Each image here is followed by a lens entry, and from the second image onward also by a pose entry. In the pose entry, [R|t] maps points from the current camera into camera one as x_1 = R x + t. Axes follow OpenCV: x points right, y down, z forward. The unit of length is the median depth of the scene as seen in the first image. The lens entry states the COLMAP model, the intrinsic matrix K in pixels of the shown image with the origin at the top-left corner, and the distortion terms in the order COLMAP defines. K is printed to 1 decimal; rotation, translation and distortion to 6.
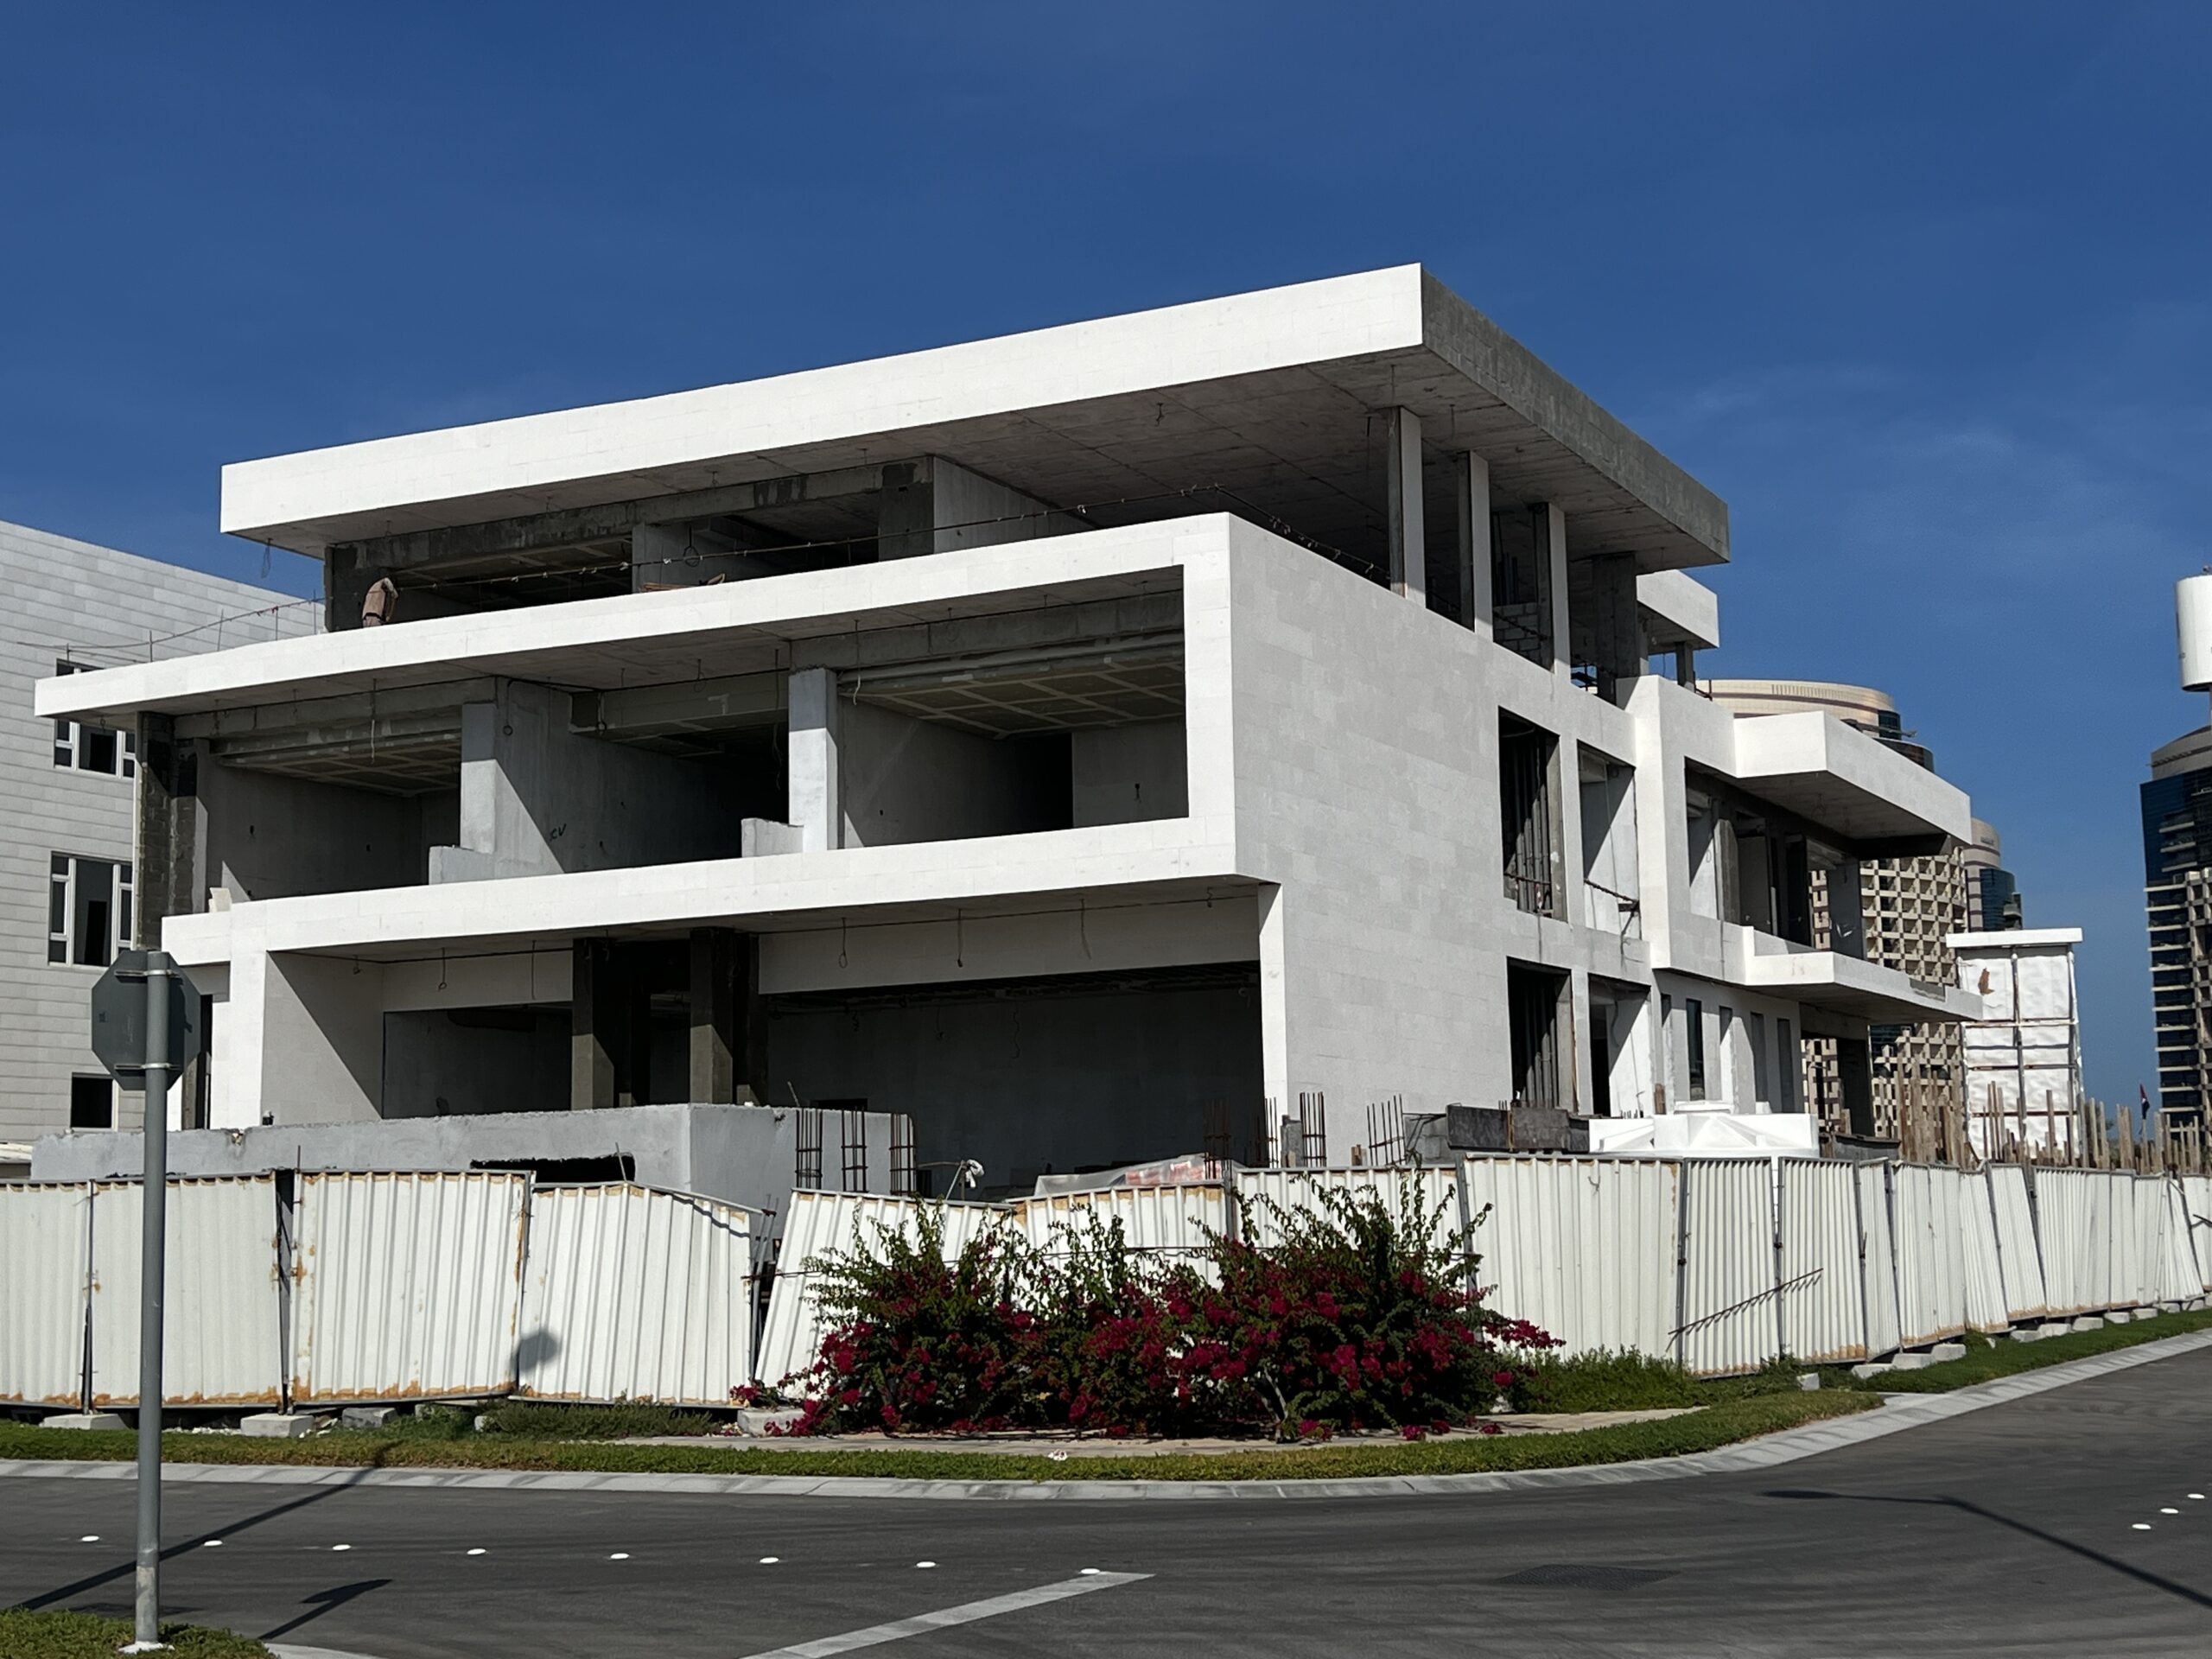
lens RADIAL K [[2996.9, 0, 1105.7], [0, 2996.9, 814.3], [0, 0, 1]] dist [0.070927, 0.000000]
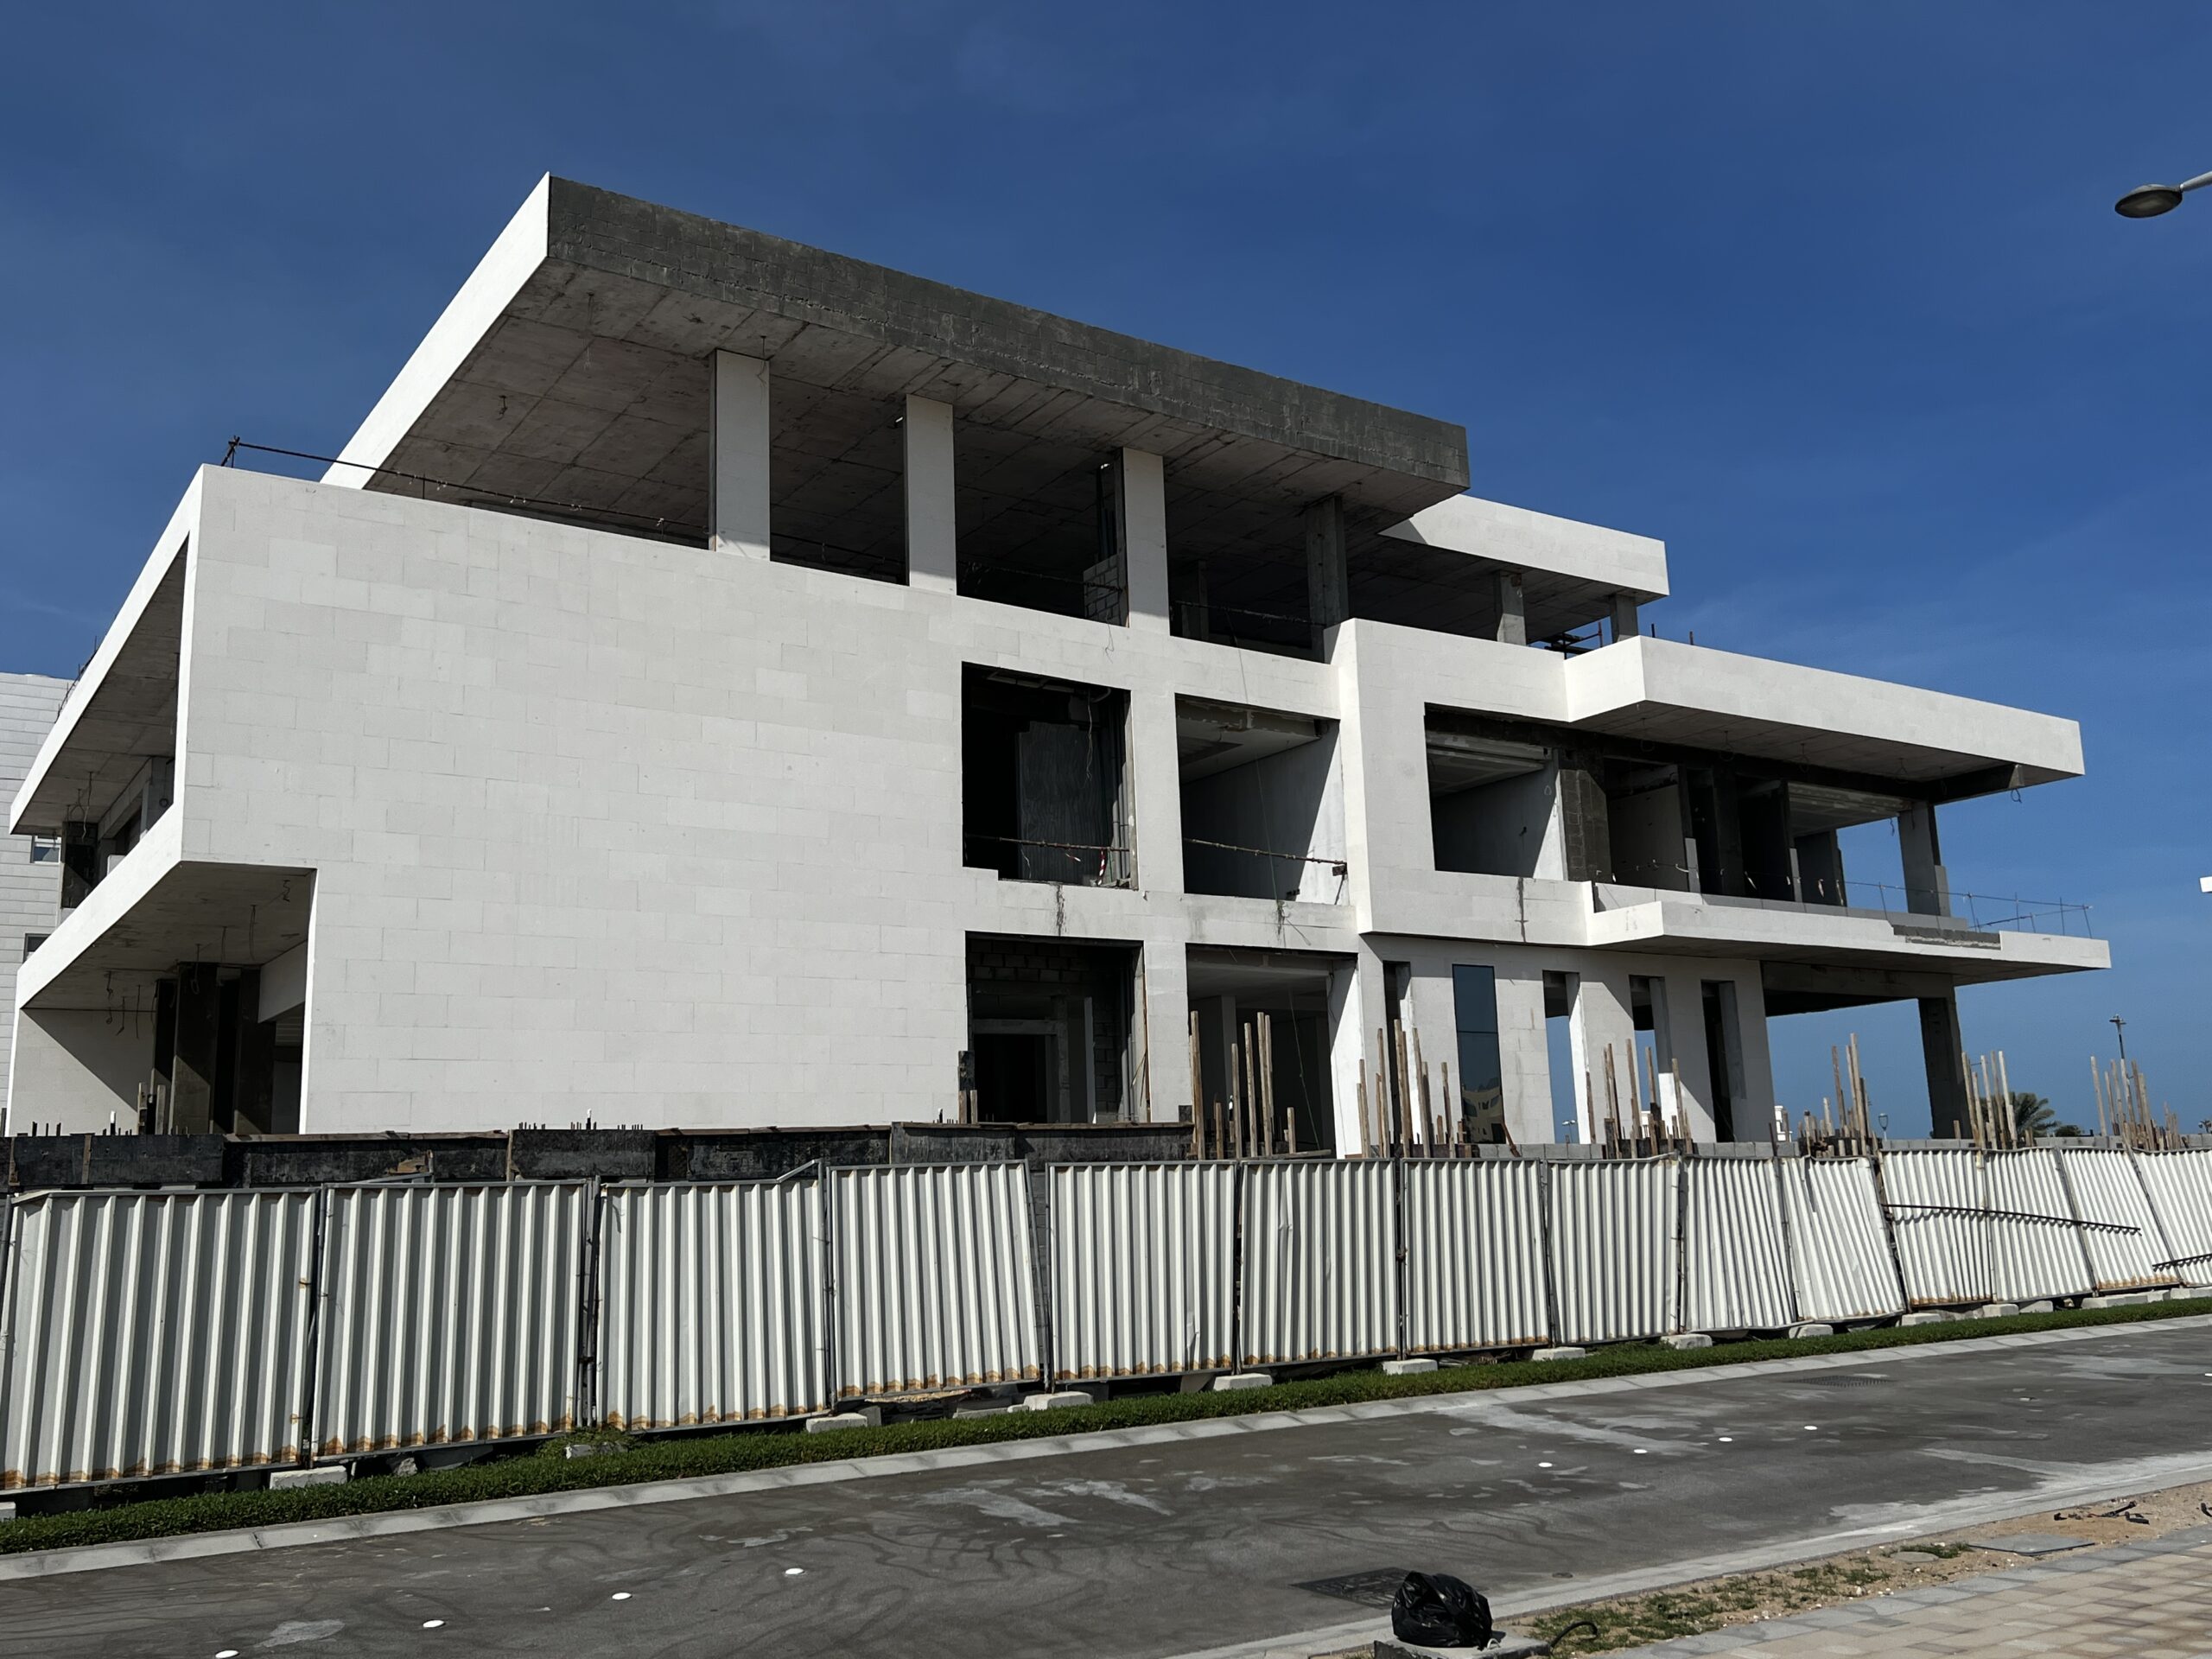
lens RADIAL K [[1959.9, 0, 1111.8], [0, 1959.9, 838.0], [0, 0, 1]] dist [0.065358, 0.006709]
pose [[0.875786, -0.100669, -0.472085, 0.442984], [0.083827, 0.994869, -0.056639, 0.054670], [0.475365, 0.010030, 0.879732, 0.480124]]
